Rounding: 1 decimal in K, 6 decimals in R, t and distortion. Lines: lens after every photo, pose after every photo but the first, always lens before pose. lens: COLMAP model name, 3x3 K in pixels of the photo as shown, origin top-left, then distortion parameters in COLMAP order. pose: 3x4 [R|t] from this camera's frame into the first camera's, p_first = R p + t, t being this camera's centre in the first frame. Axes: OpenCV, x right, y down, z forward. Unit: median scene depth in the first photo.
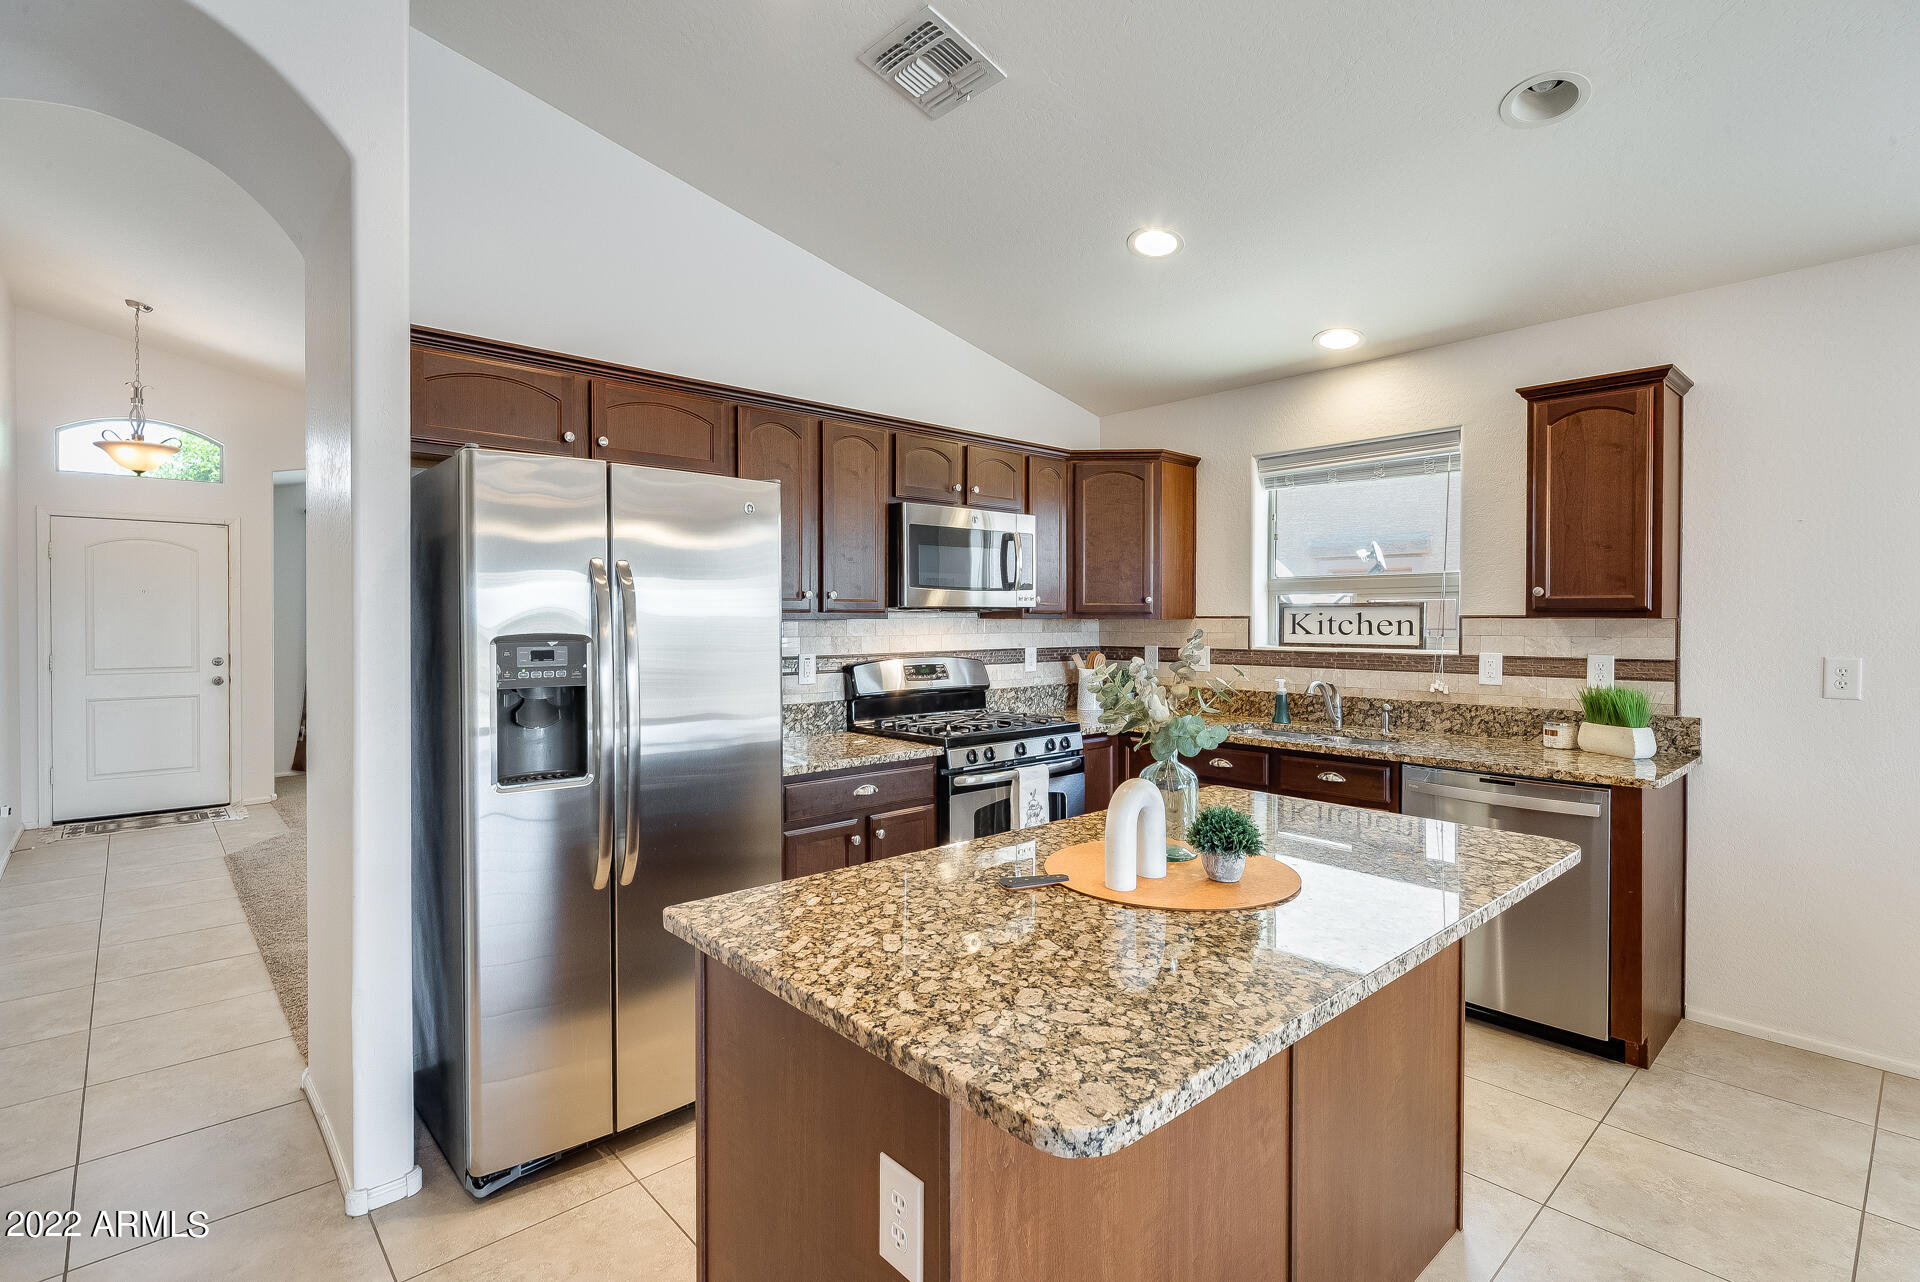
lens RADIAL K [[902.3, 0, 963.2], [0, 902.3, 625.4], [0, 0, 1]] dist [0.001748, -0.001768]
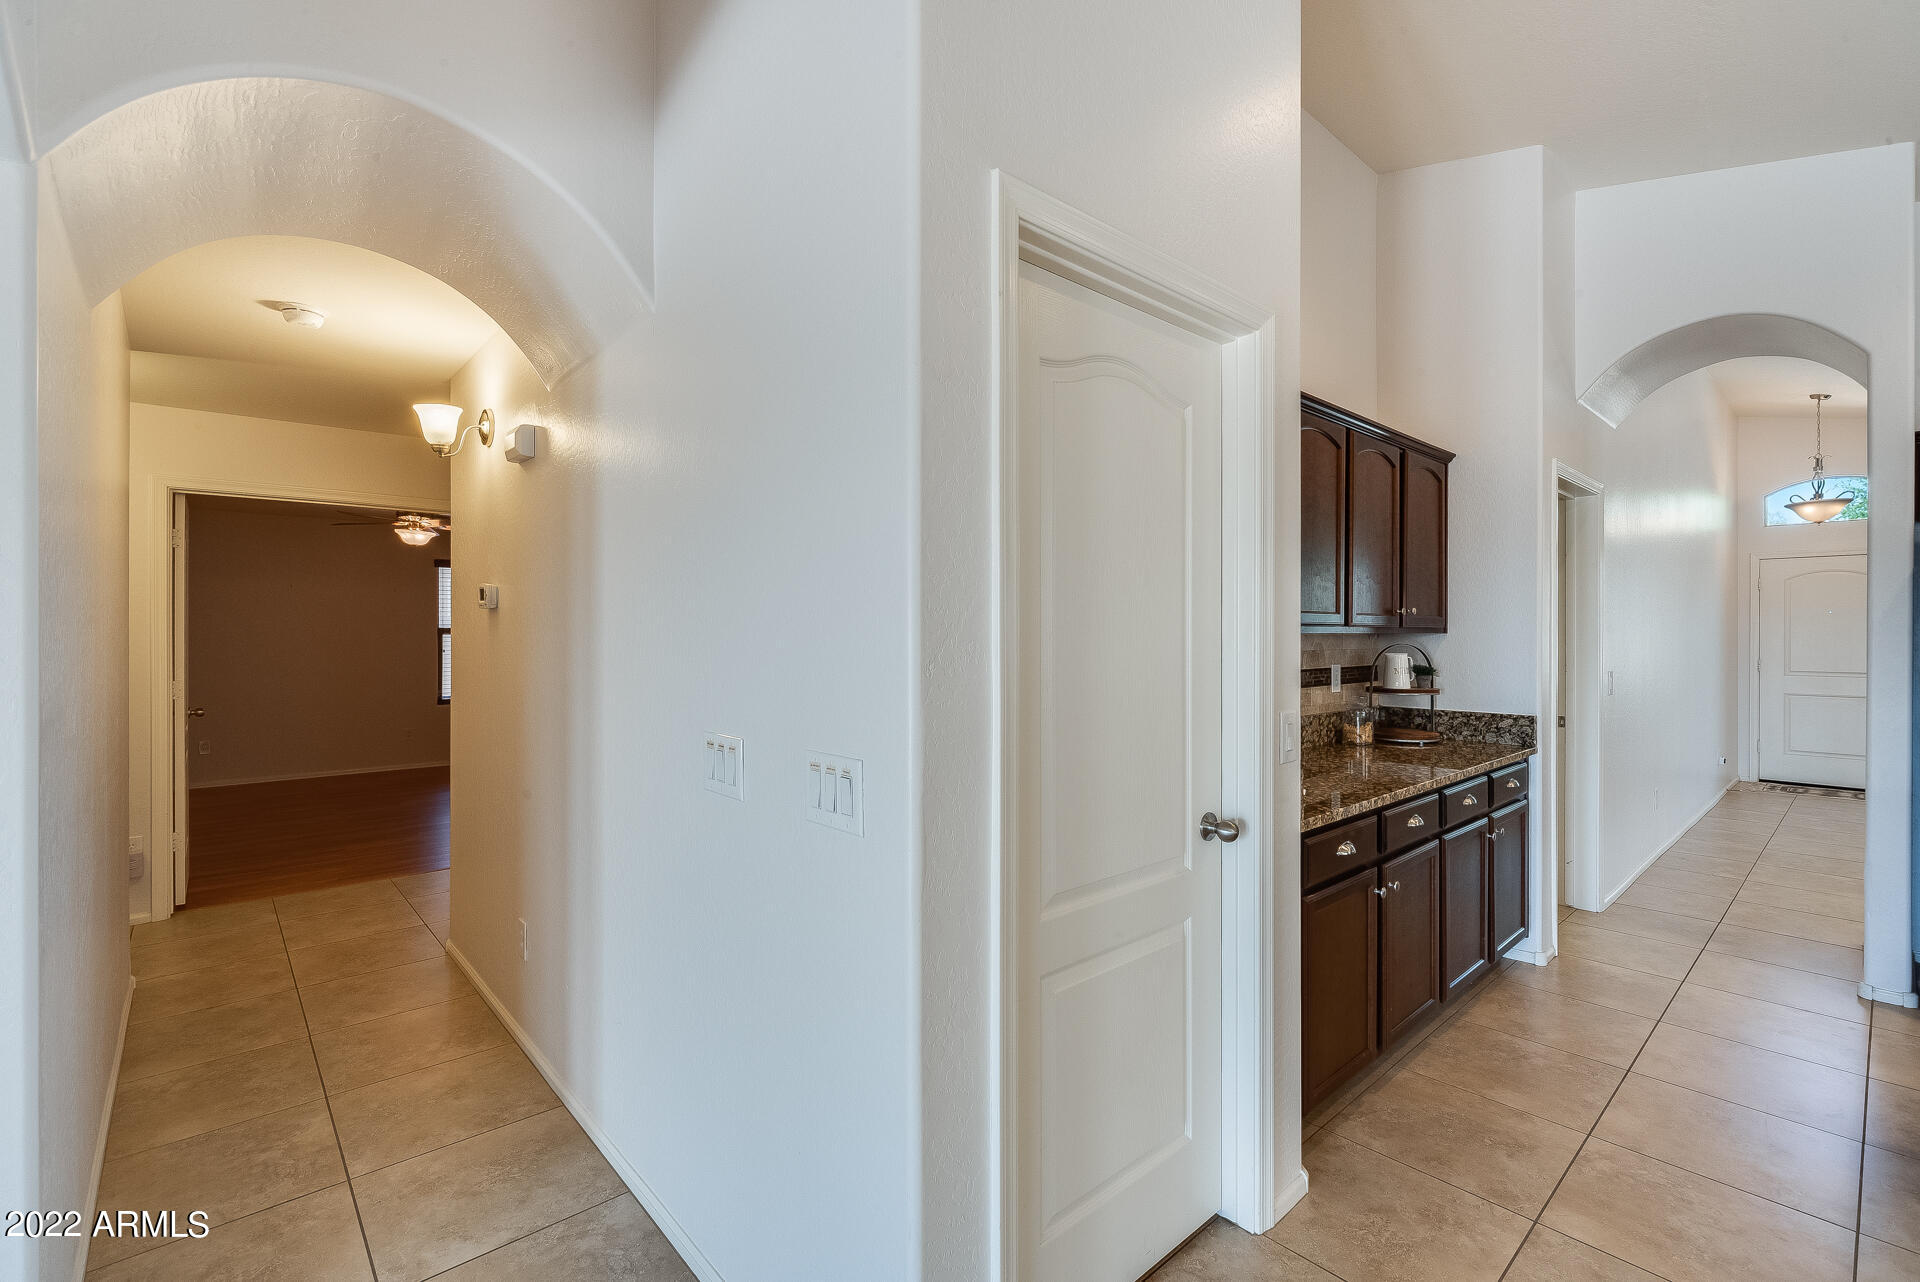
lens RADIAL K [[846.1, 0, 963.1], [0, 846.1, 634.0], [0, 0, 1]] dist [0.000359, -0.000637]
pose [[-0.007480, 0.001819, -0.999970, 0.484523], [-0.008565, 0.999962, 0.001883, 0.002294], [0.999935, 0.008578, -0.007464, -0.349415]]
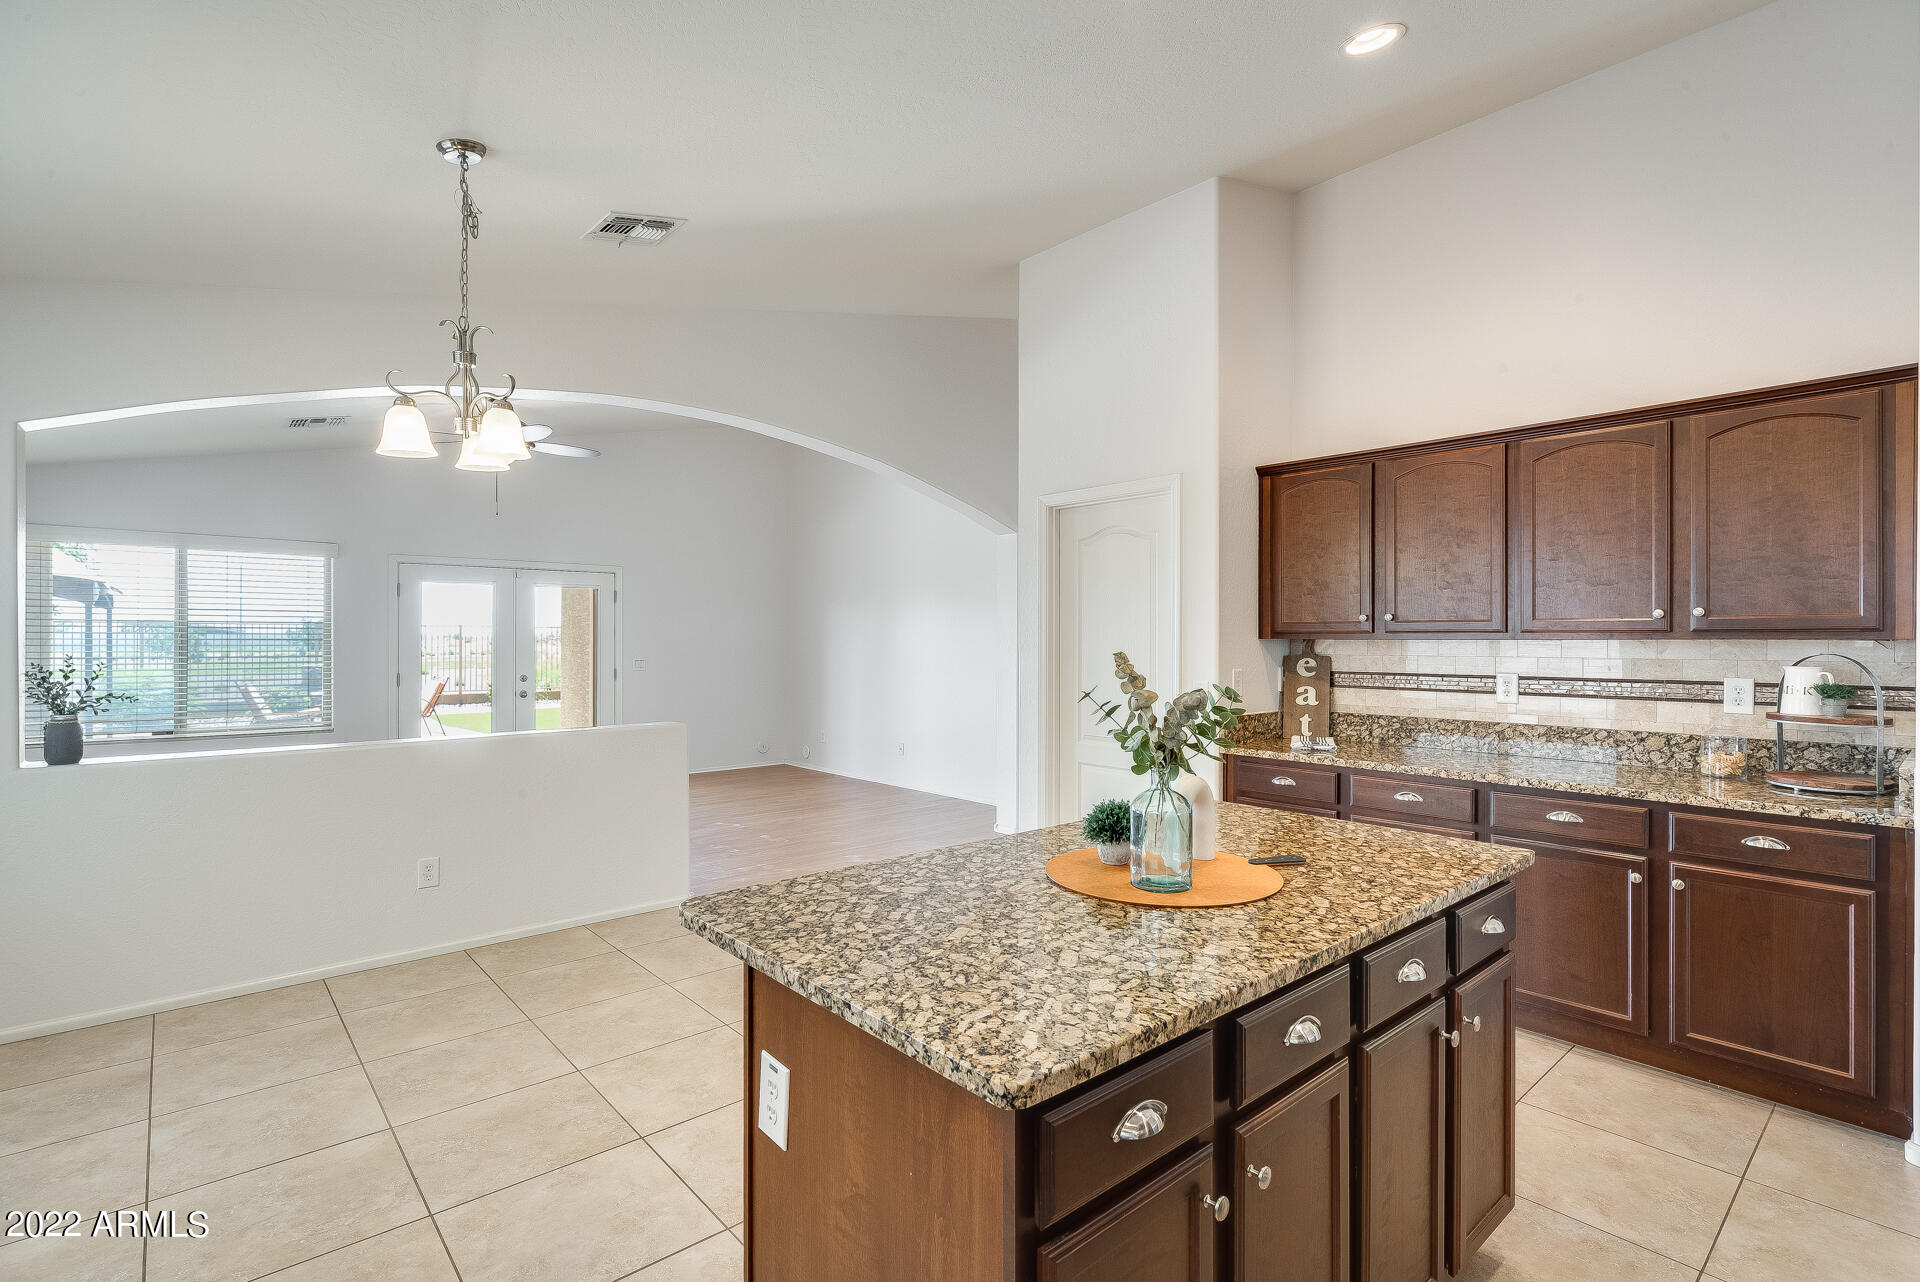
lens RADIAL K [[902.3, 0, 962.9], [0, 902.3, 638.2], [0, 0, 1]] dist [0.001748, -0.001768]
pose [[-0.999737, -0.000619, 0.022932, 0.196670], [-0.000456, 0.999975, 0.007113, -0.007026], [-0.022936, 0.007101, -0.999712, 0.930563]]
